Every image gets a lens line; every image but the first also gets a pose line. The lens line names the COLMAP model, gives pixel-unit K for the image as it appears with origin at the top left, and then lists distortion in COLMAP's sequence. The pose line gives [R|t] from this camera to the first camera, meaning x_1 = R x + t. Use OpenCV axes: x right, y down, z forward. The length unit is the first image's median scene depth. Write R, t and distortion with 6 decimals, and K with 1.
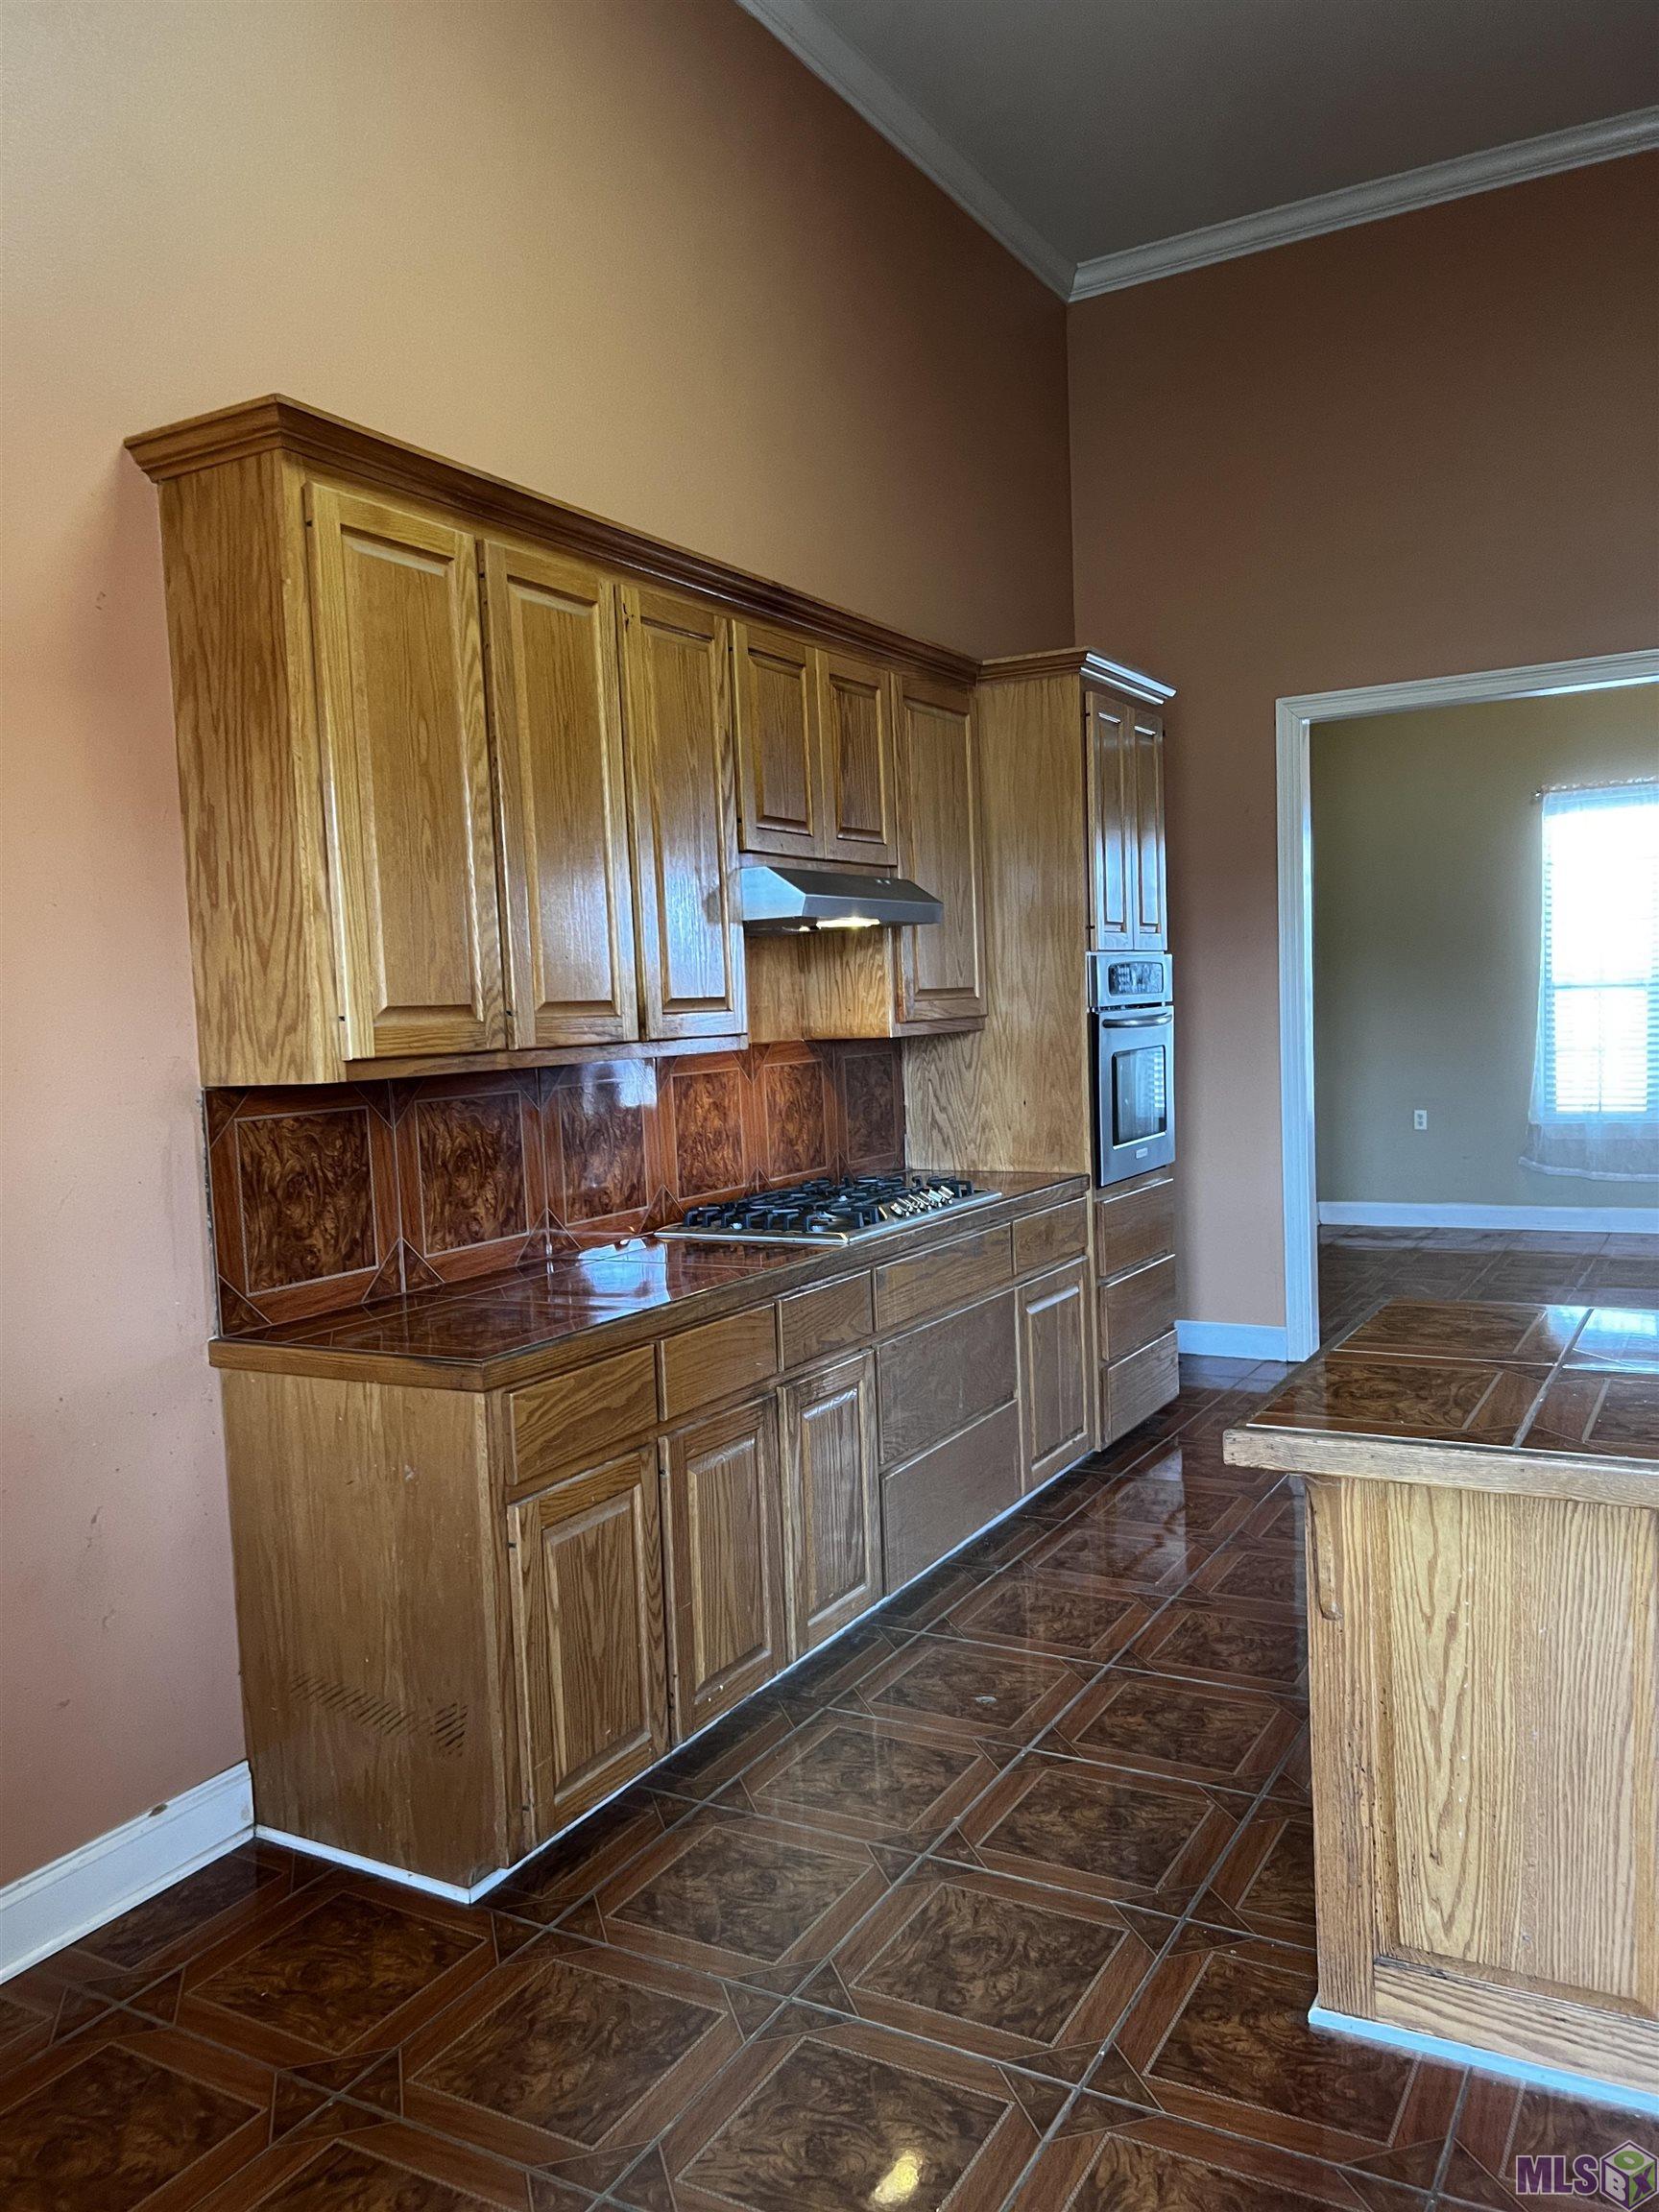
lens RADIAL K [[1659.4, 0, 822.7], [0, 1659.4, 1111.3], [0, 0, 1]] dist [0.046271, -0.057248]
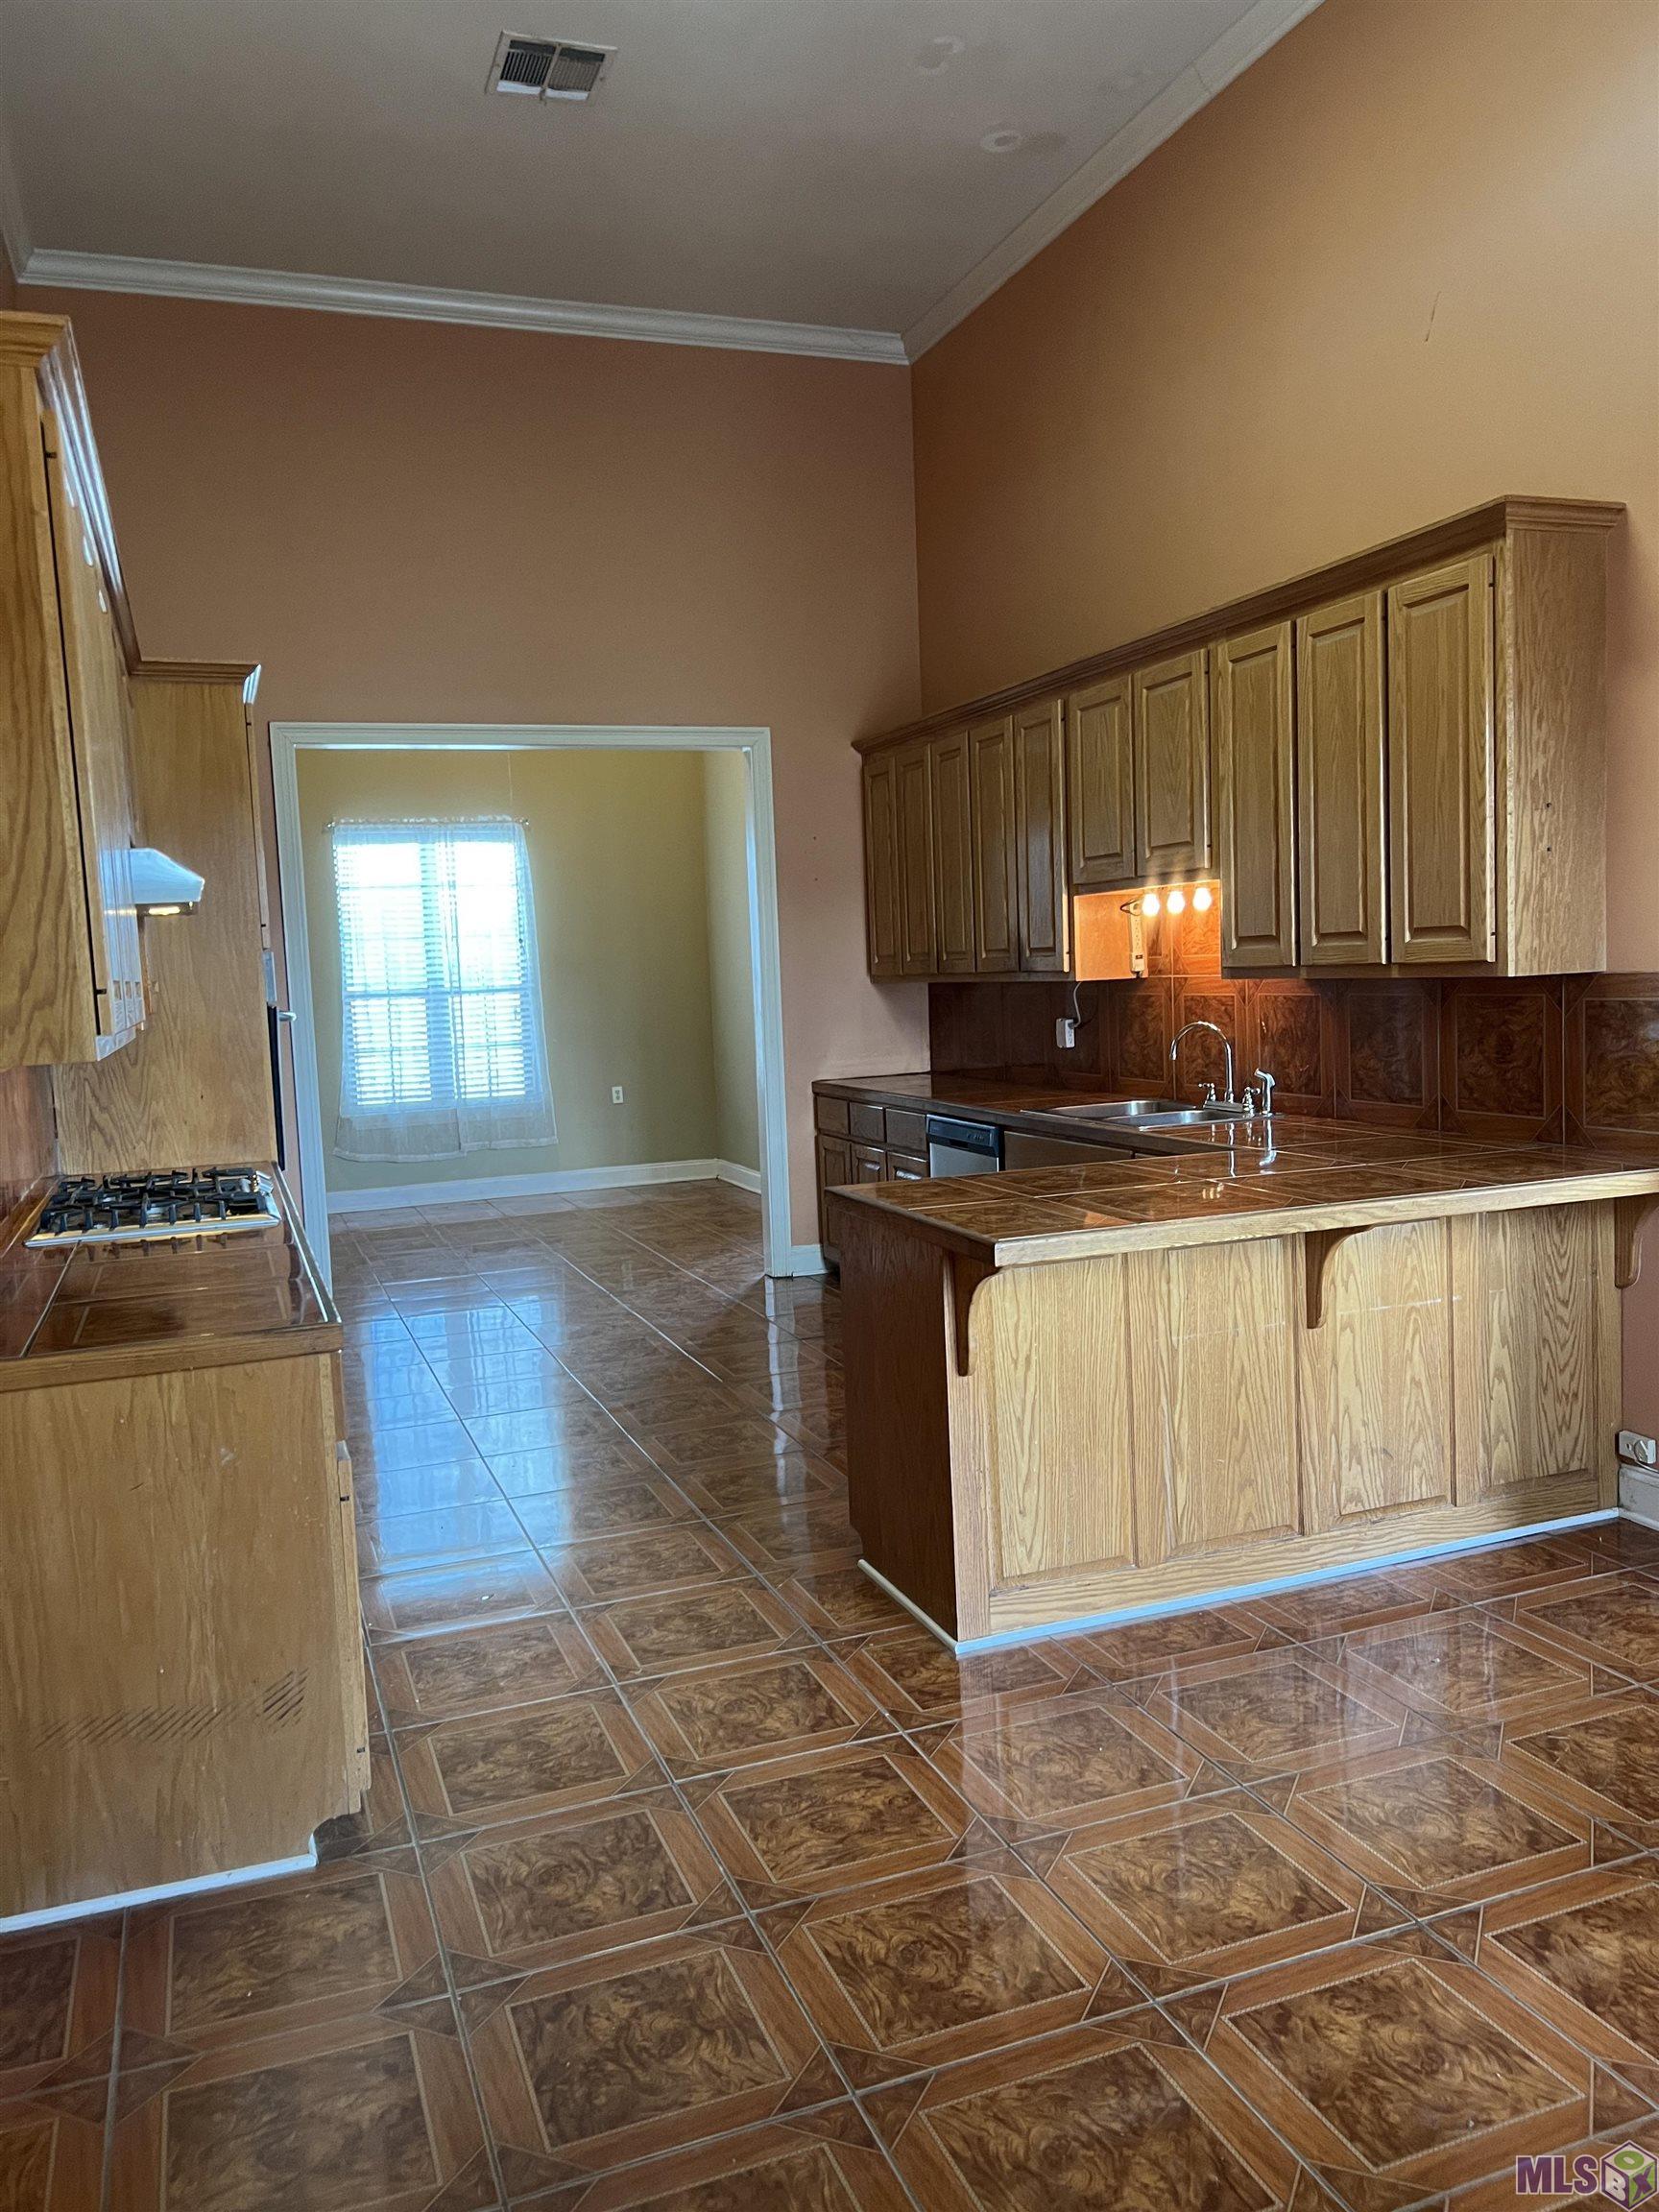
lens RADIAL K [[1659.4, 0, 847.0], [0, 1659.4, 1099.1], [0, 0, 1]] dist [0.046271, -0.057248]
pose [[0.637119, -0.051783, 0.769024, -0.749864], [0.068714, 0.997584, 0.010246, 0.023670], [-0.767697, 0.046315, 0.639137, 0.085487]]
